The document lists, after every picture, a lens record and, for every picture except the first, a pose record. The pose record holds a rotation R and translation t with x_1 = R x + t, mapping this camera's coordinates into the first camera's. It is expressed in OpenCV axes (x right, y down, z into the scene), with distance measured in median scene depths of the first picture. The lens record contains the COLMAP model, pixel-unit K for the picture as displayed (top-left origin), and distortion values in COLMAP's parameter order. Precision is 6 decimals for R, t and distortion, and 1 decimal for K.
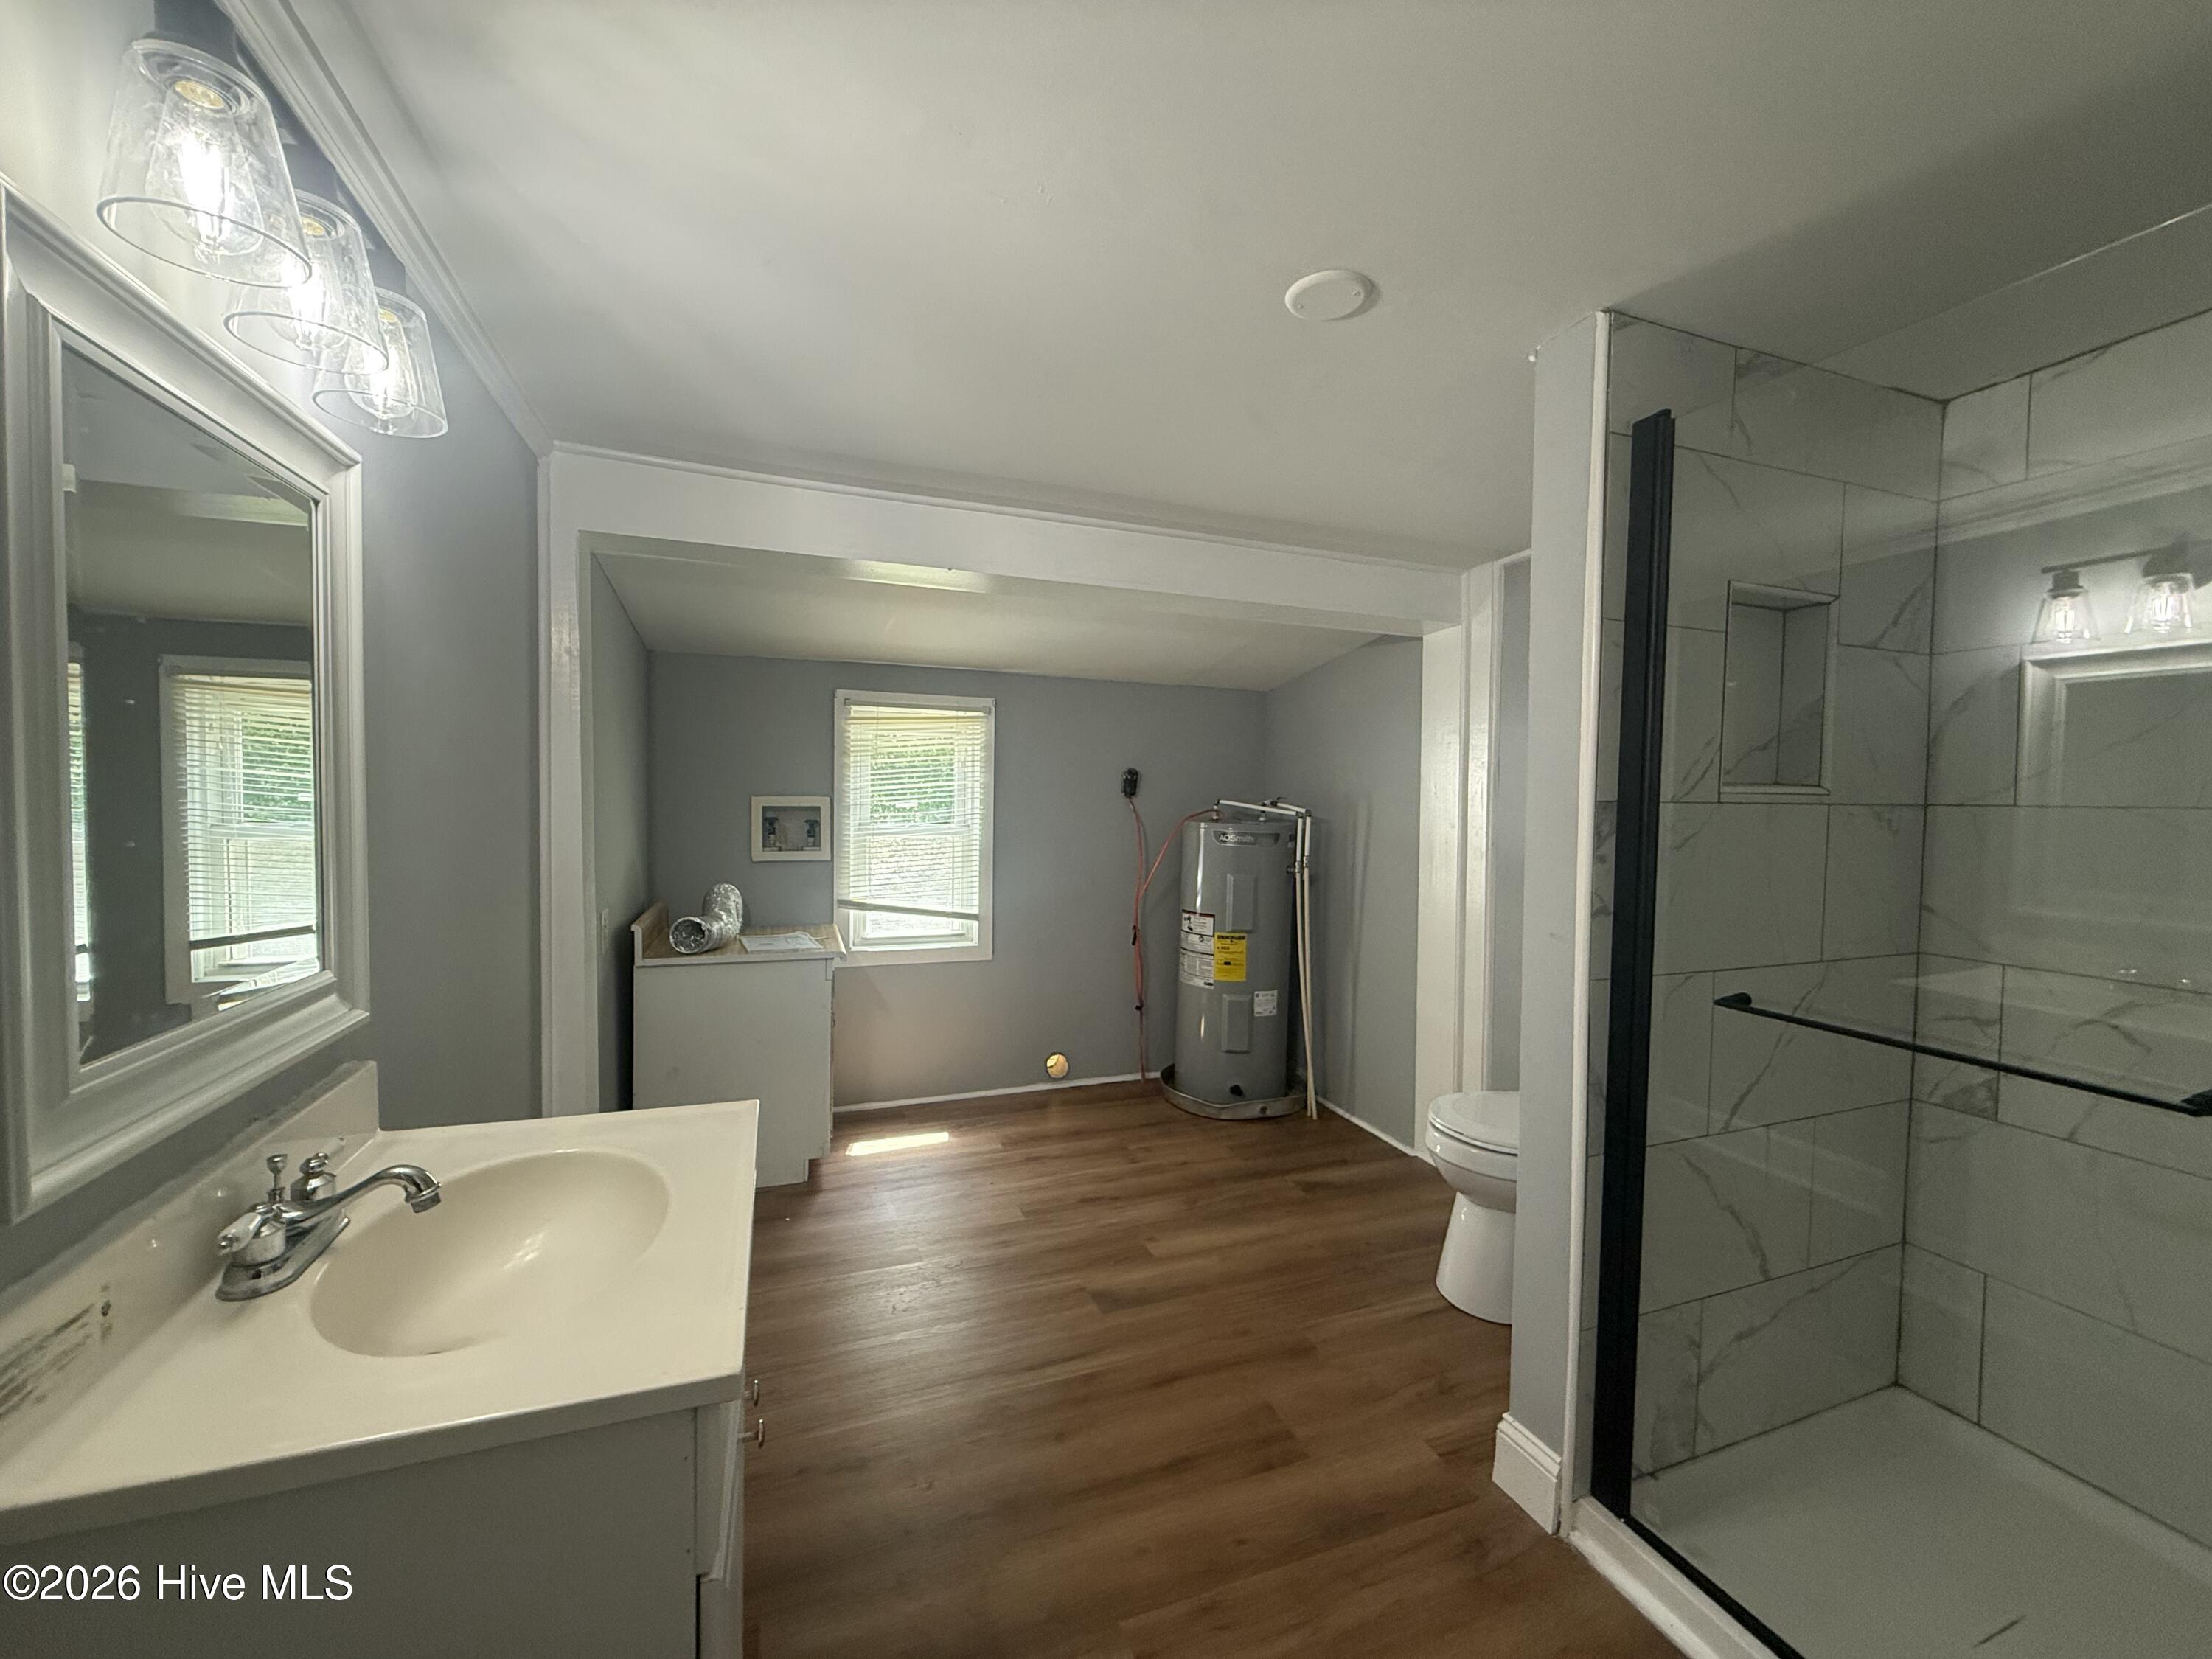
lens RADIAL K [[888.9, 0, 1108.7], [0, 888.9, 835.7], [0, 0, 1]] dist [-0.000568, -0.000092]
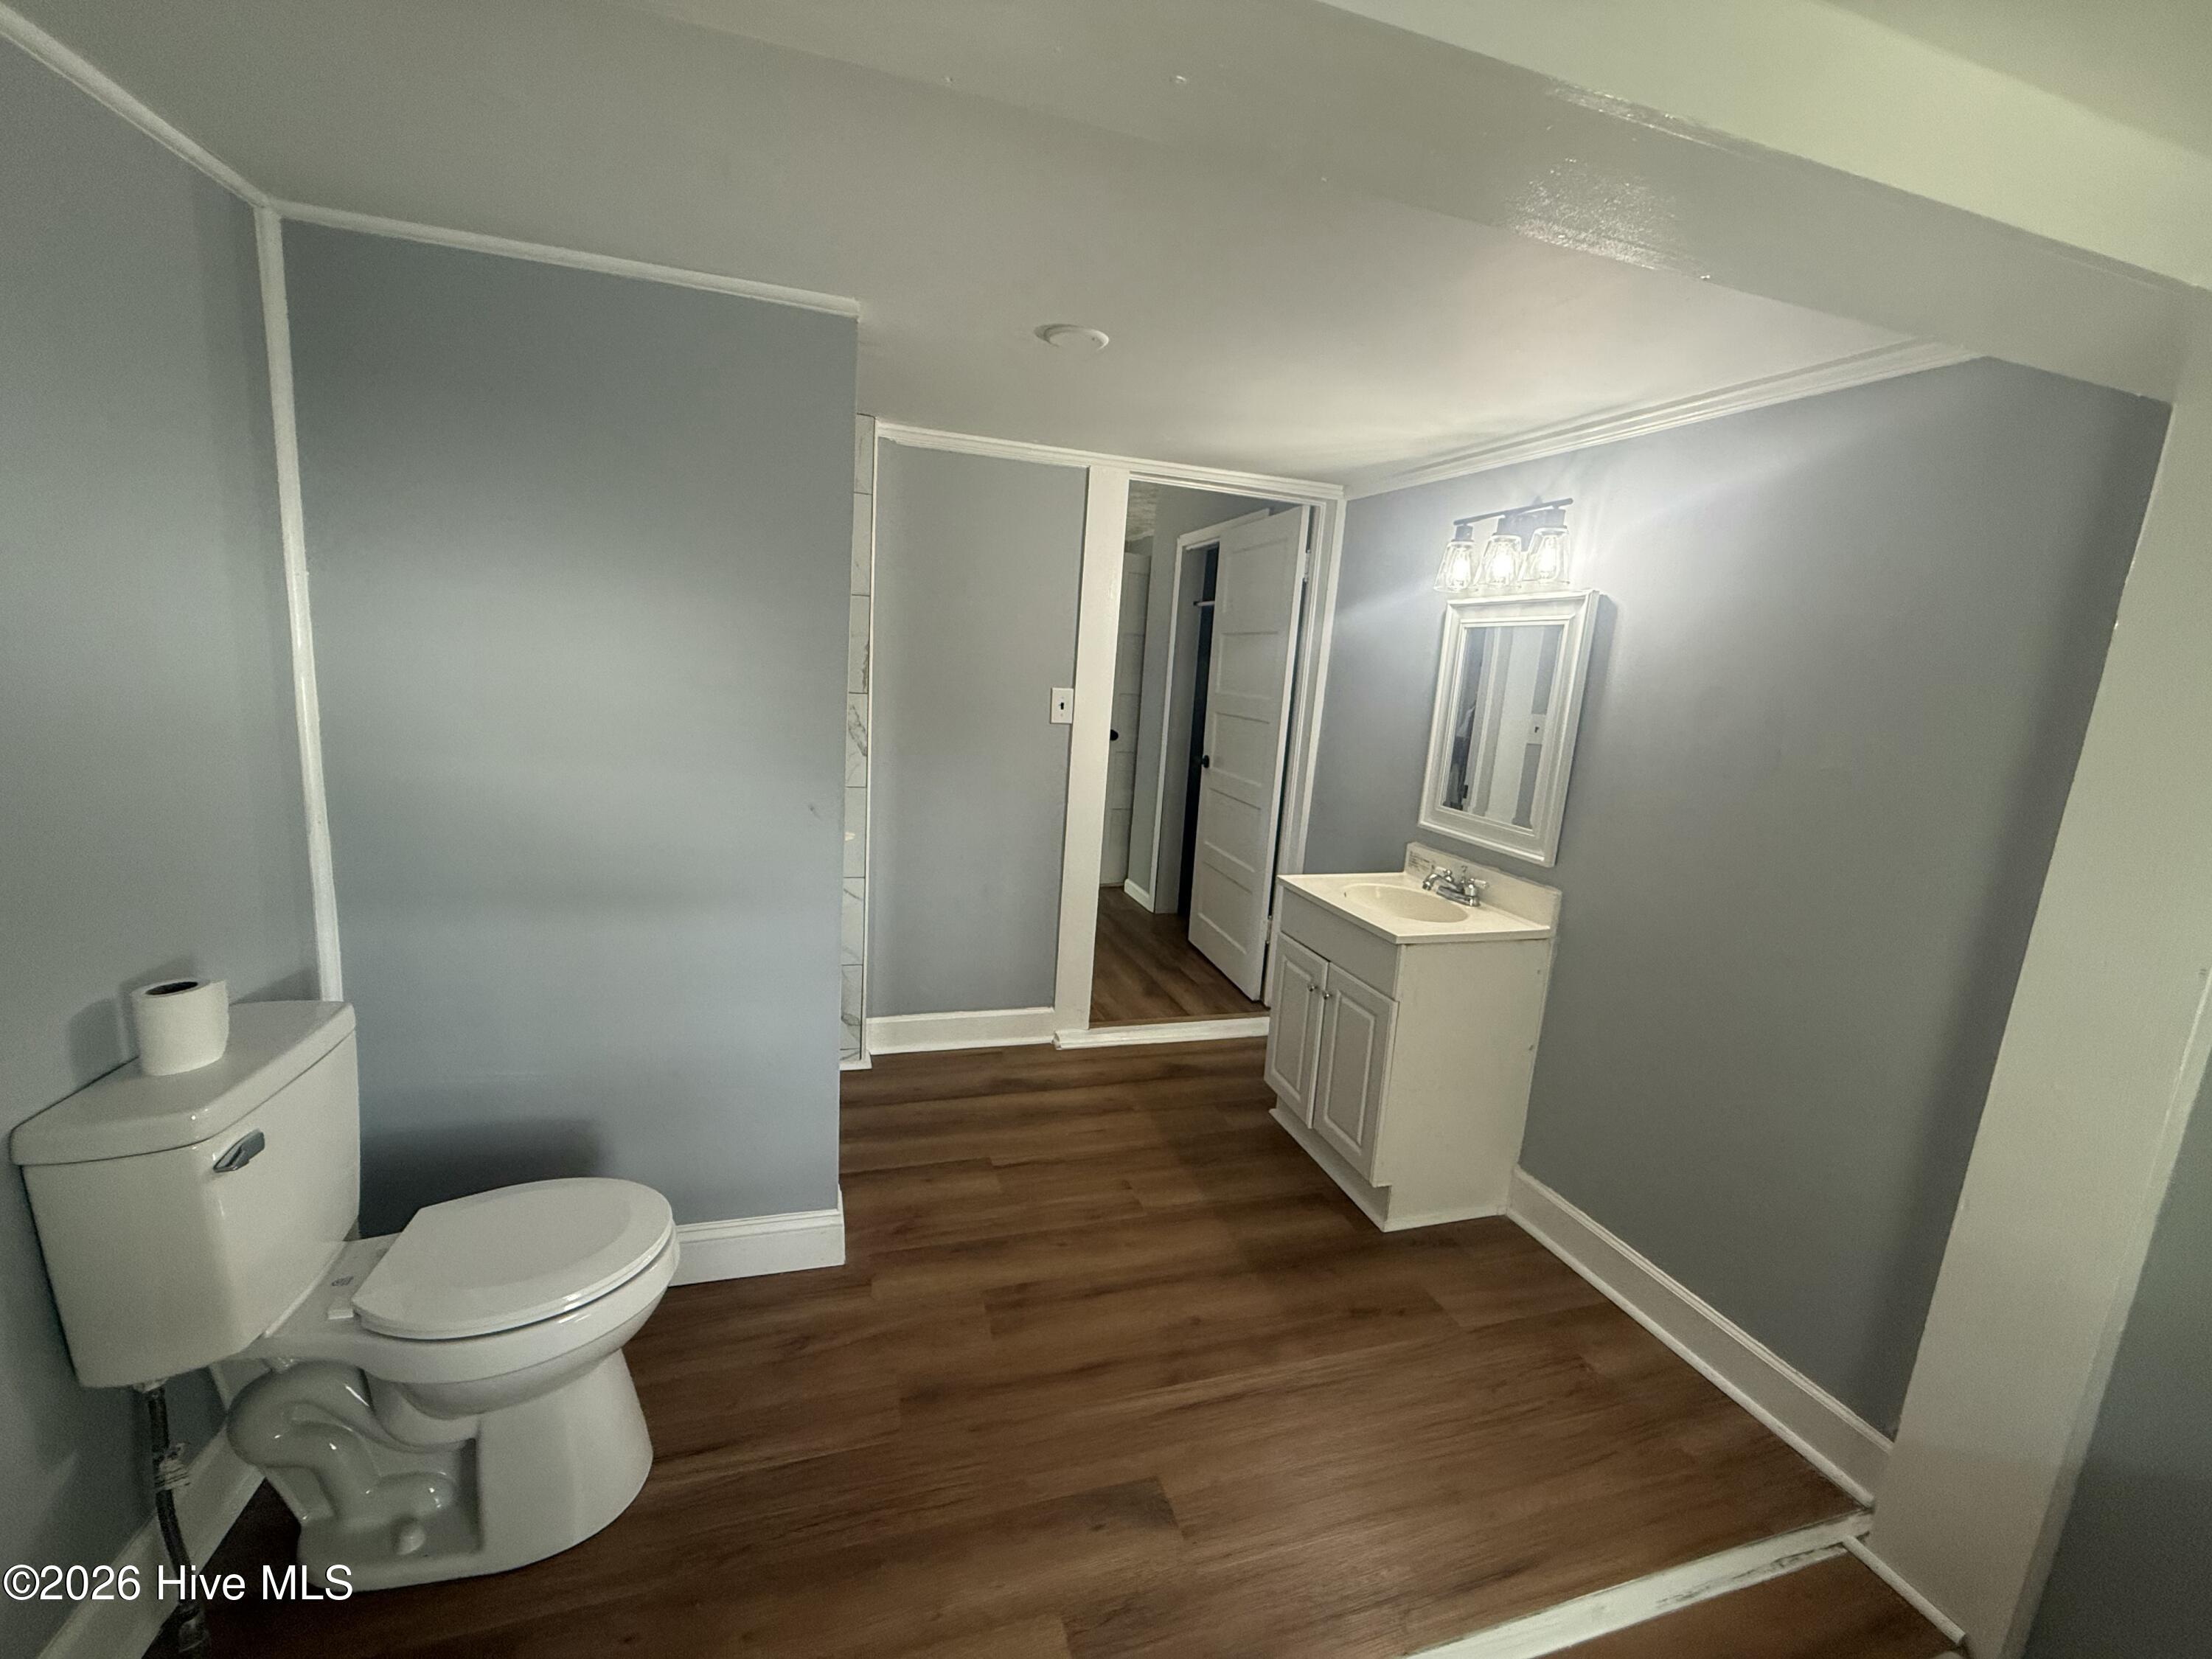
lens RADIAL K [[888.9, 0, 1101.3], [0, 888.9, 828.4], [0, 0, 1]] dist [-0.000568, -0.000092]
pose [[-0.994798, -0.084386, 0.057069, 0.052445], [-0.070442, 0.974498, 0.213053, -0.155441], [-0.073592, 0.207924, -0.975373, 1.967148]]
